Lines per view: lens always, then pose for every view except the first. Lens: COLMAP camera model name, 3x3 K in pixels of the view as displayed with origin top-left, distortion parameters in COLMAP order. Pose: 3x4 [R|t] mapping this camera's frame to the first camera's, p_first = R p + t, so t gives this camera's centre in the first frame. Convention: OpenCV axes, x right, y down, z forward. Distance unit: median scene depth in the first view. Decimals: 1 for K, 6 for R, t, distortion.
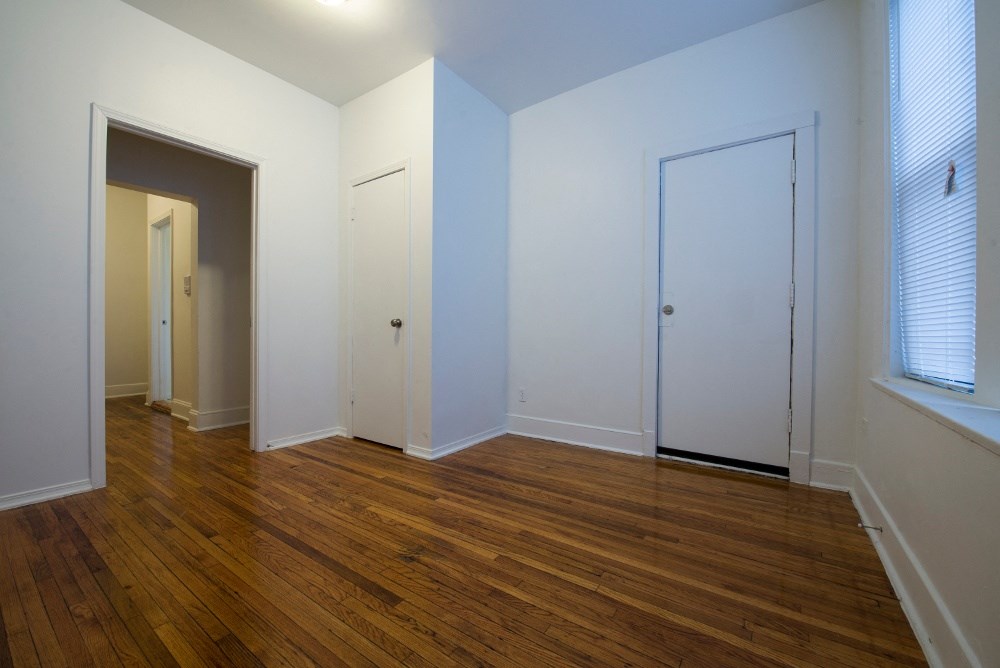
lens RADIAL K [[397.7, 0, 497.8], [0, 397.7, 334.8], [0, 0, 1]] dist [-0.012571, -0.004451]
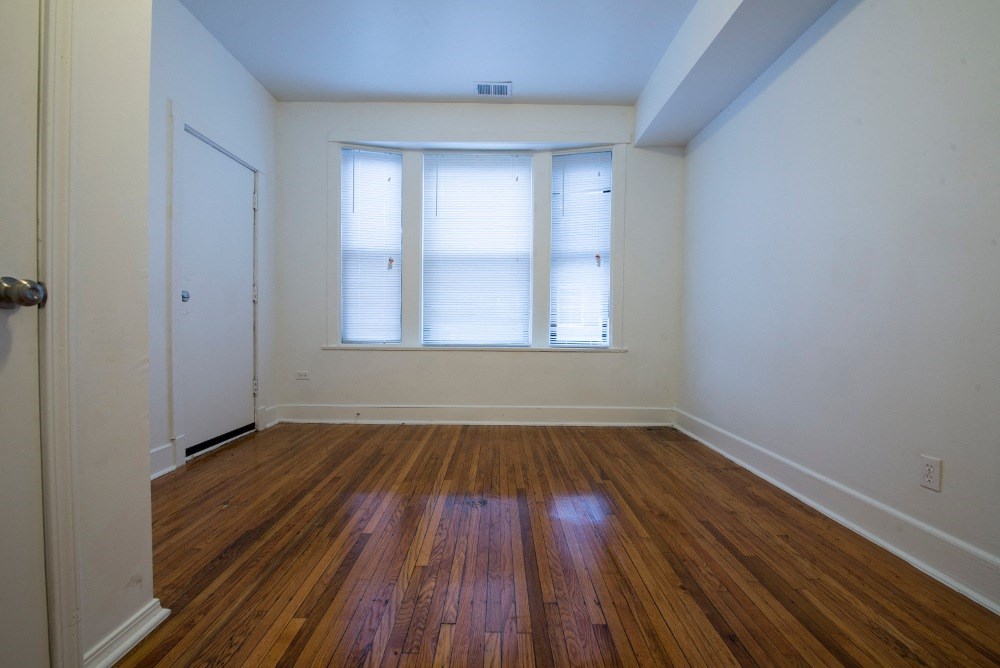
lens RADIAL K [[463.2, 0, 500.0], [0, 463.2, 334.0], [0, 0, 1]] dist [-0.068083, -0.000452]
pose [[-0.606150, -0.025563, 0.794939, -1.199060], [0.000379, 0.999474, 0.032429, -0.010402], [-0.795350, 0.019958, -0.605822, 1.565354]]
